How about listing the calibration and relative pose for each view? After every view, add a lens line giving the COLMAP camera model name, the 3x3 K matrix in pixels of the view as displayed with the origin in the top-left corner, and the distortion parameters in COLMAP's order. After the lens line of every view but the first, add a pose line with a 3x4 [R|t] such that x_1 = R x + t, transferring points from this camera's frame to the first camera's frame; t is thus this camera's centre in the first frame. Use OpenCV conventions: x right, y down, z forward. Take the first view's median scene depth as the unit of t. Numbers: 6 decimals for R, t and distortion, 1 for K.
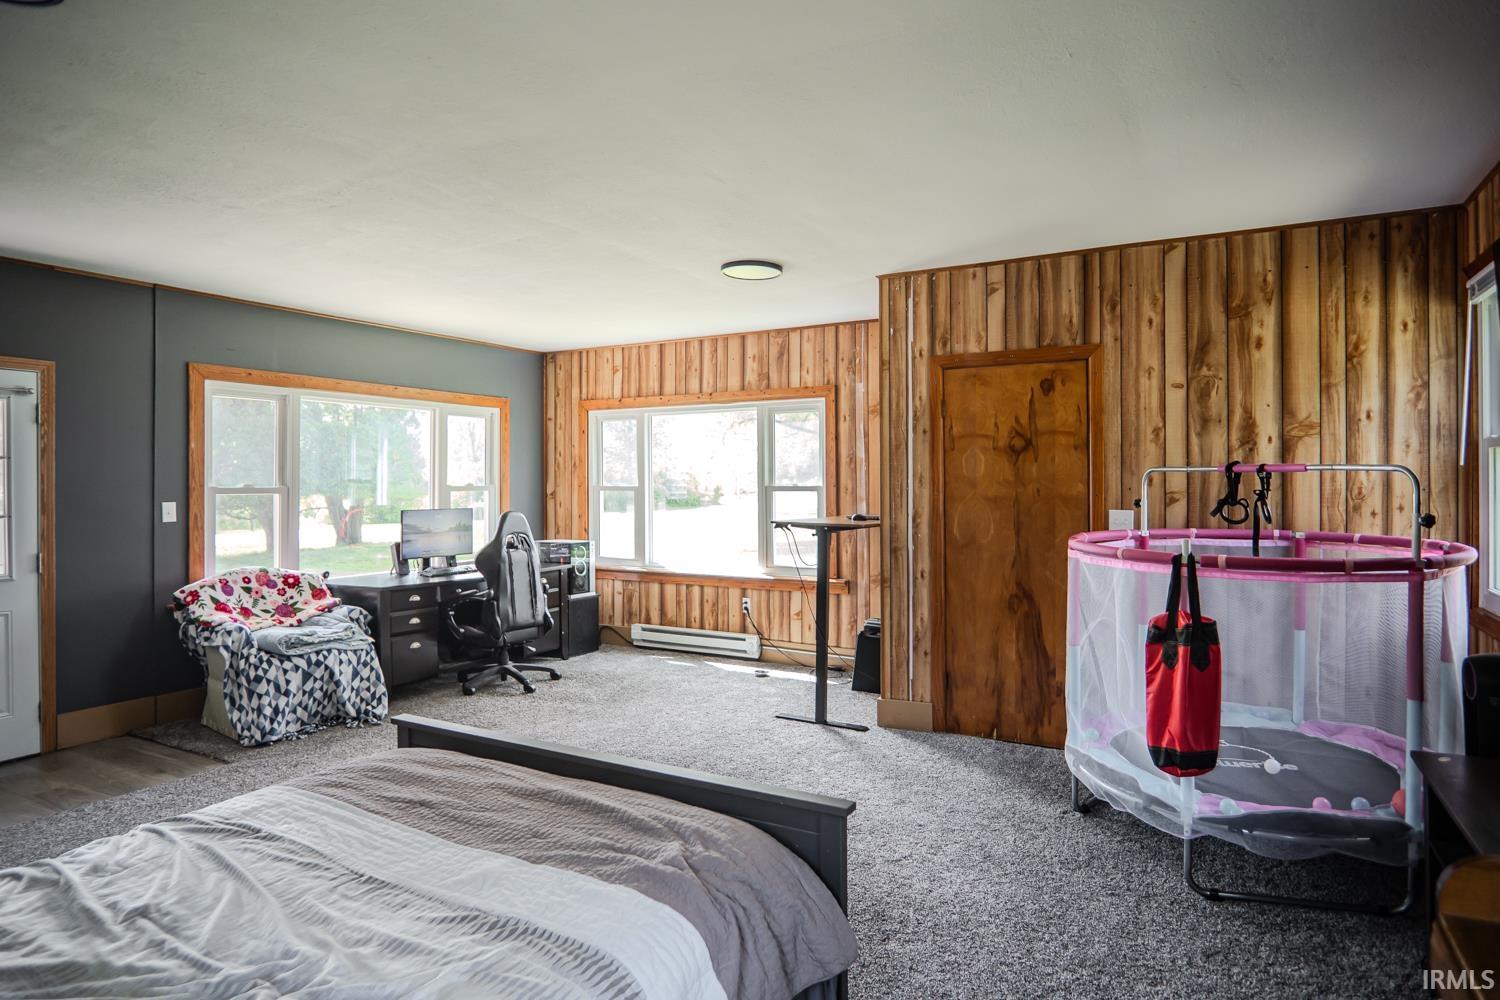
lens RADIAL K [[811.1, 0, 824.6], [0, 811.1, 483.1], [0, 0, 1]] dist [-0.033089, -0.000889]
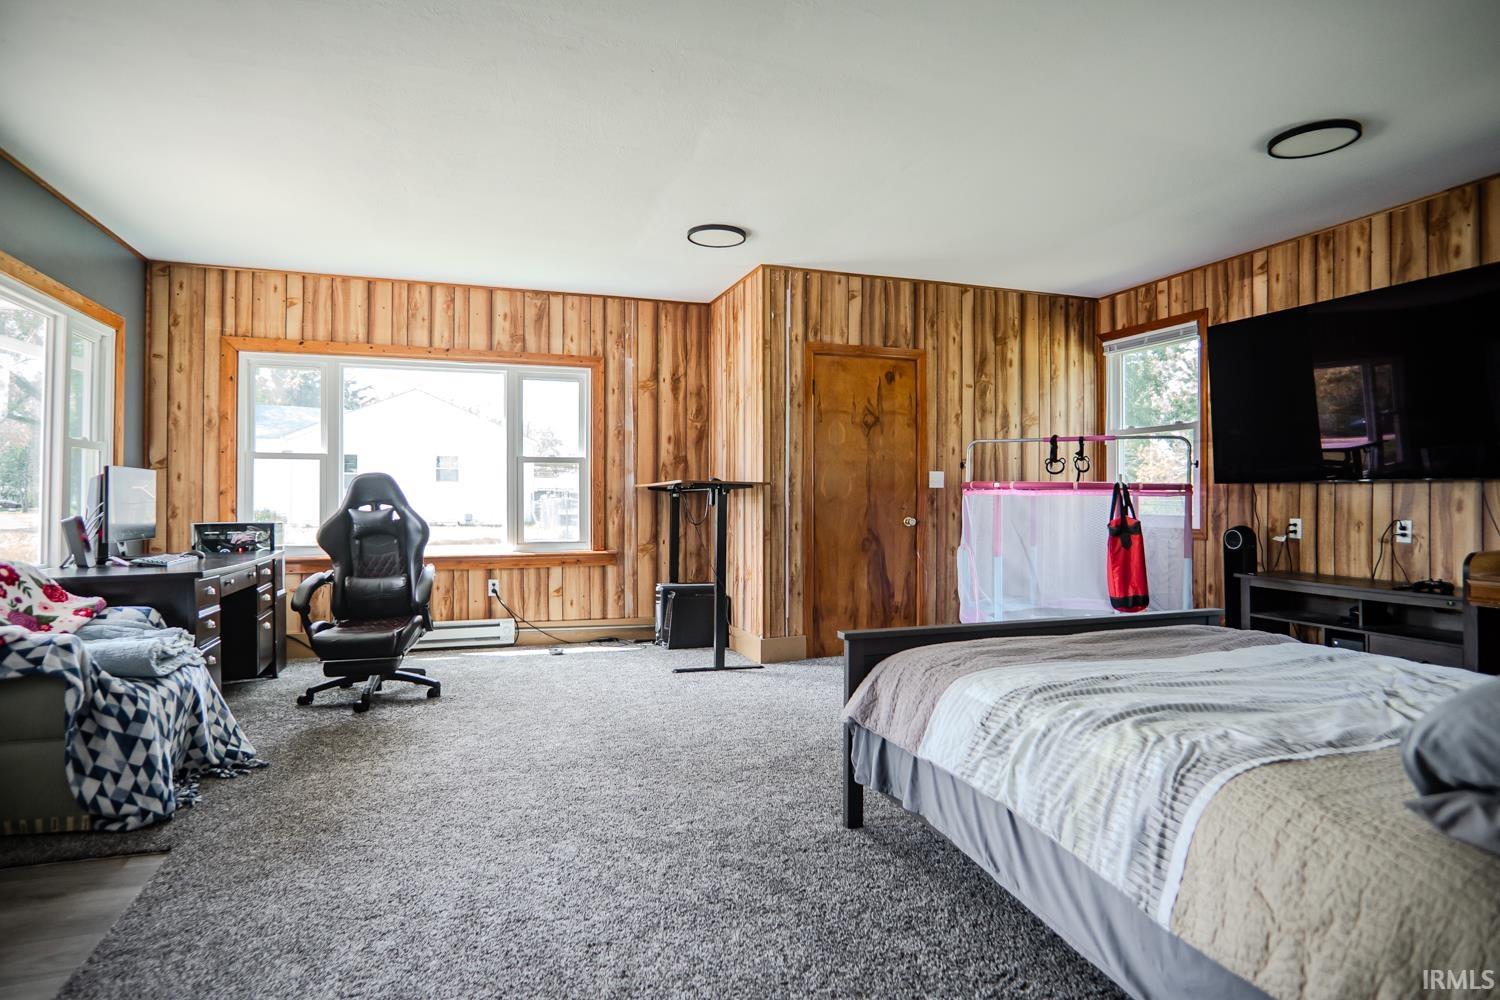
lens RADIAL K [[815.5, 0, 750.0], [0, 815.5, 500.0], [0, 0, 1]] dist [-0.028728, -0.000189]
pose [[0.697039, 0.002095, 0.717030, -0.780548], [-0.000743, 0.999997, -0.002200, 0.077513], [-0.717033, 0.001001, 0.697039, 0.227508]]
